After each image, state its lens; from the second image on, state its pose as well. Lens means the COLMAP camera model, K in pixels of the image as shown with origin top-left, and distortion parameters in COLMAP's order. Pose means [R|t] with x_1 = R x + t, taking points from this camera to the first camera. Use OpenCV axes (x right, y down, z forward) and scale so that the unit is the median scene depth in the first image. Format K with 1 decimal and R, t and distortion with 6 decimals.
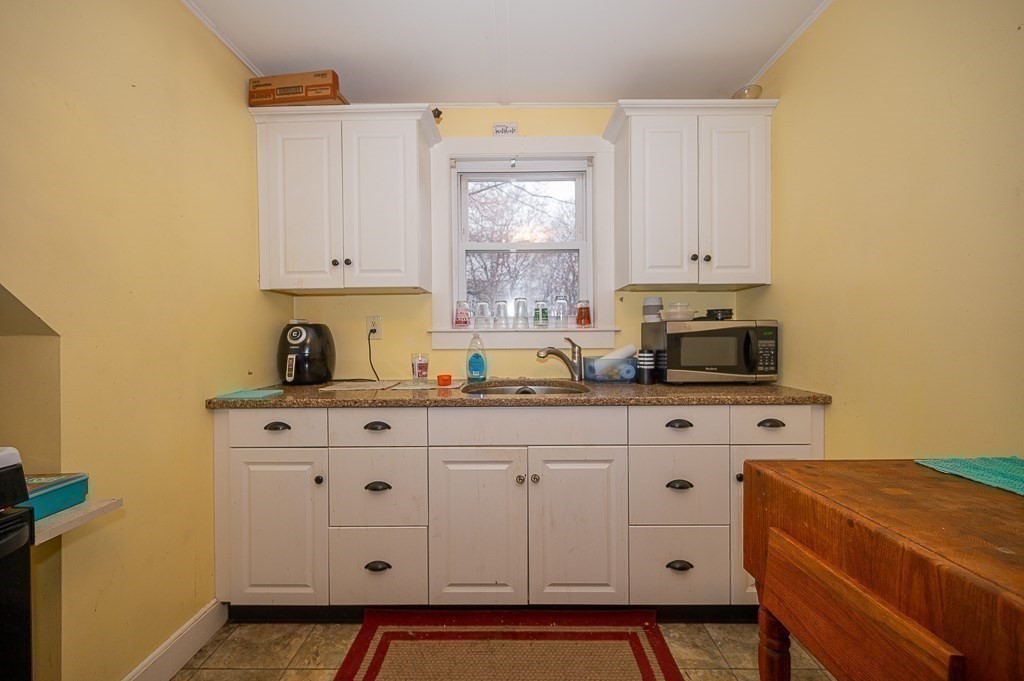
lens RADIAL K [[412.7, 0, 512.0], [0, 412.7, 340.5], [0, 0, 1]] dist [-0.002882, 0.000069]
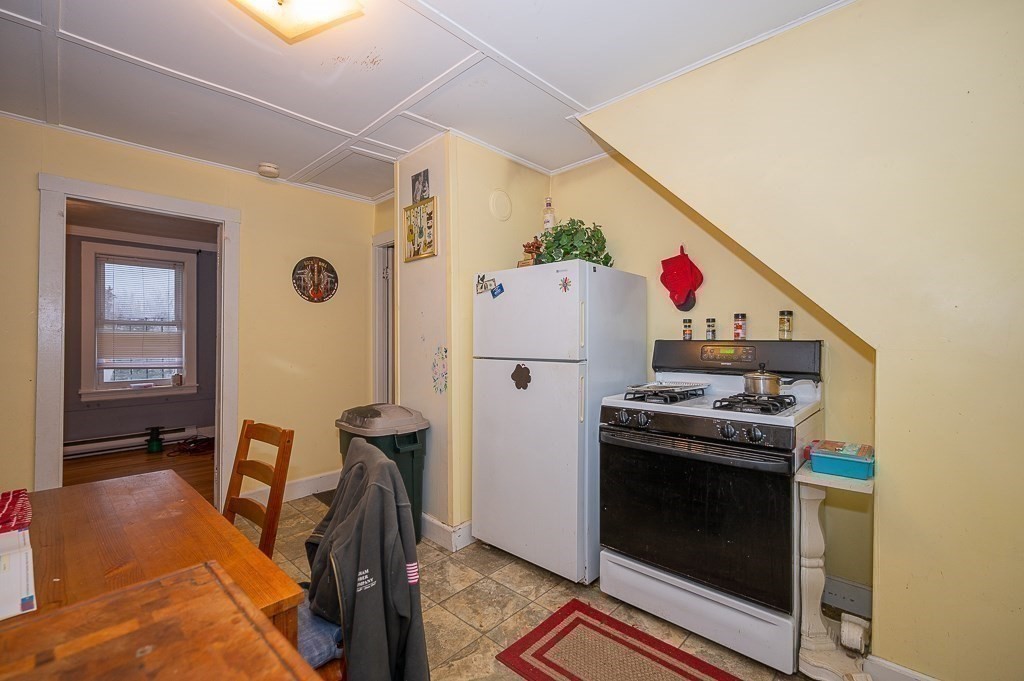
lens RADIAL K [[437.6, 0, 512.0], [0, 437.6, 340.5], [0, 0, 1]] dist [-0.002257, -0.000726]
pose [[-0.677860, 0.010434, -0.735117, 0.366908], [-0.000227, 0.999896, 0.014402, -0.032225], [0.735191, 0.009930, -0.677787, 0.581922]]
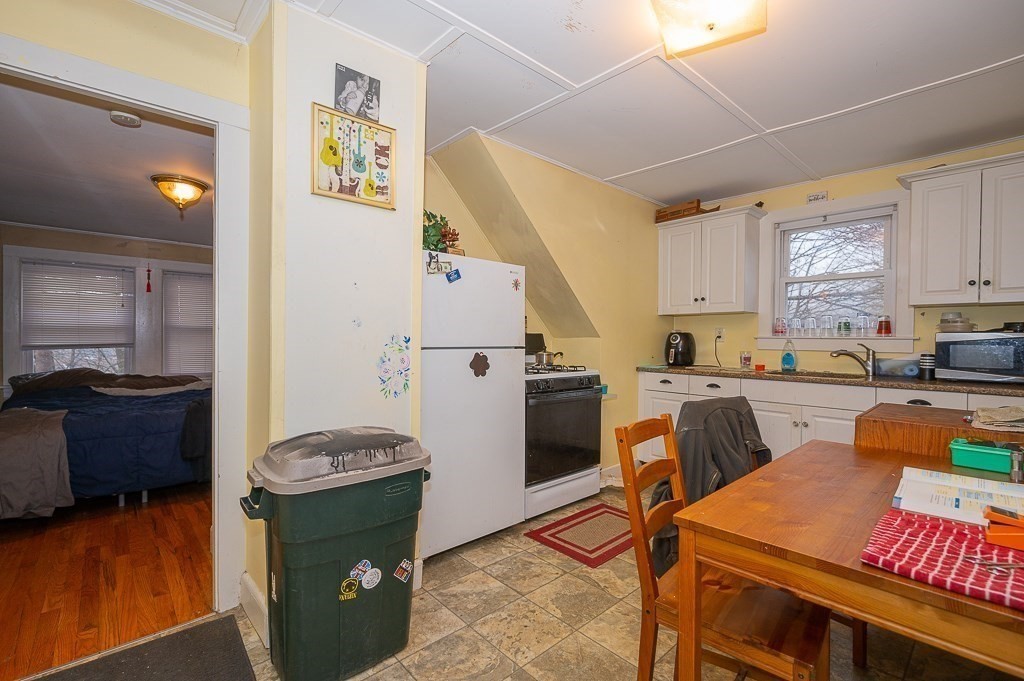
lens RADIAL K [[451.4, 0, 508.9], [0, 451.4, 343.9], [0, 0, 1]] dist [-0.001125, -0.000309]
pose [[0.678702, 0.024374, -0.734009, 0.462067], [-0.024608, 0.999643, 0.010441, 0.007683], [0.734002, 0.010976, 0.679059, -0.928779]]
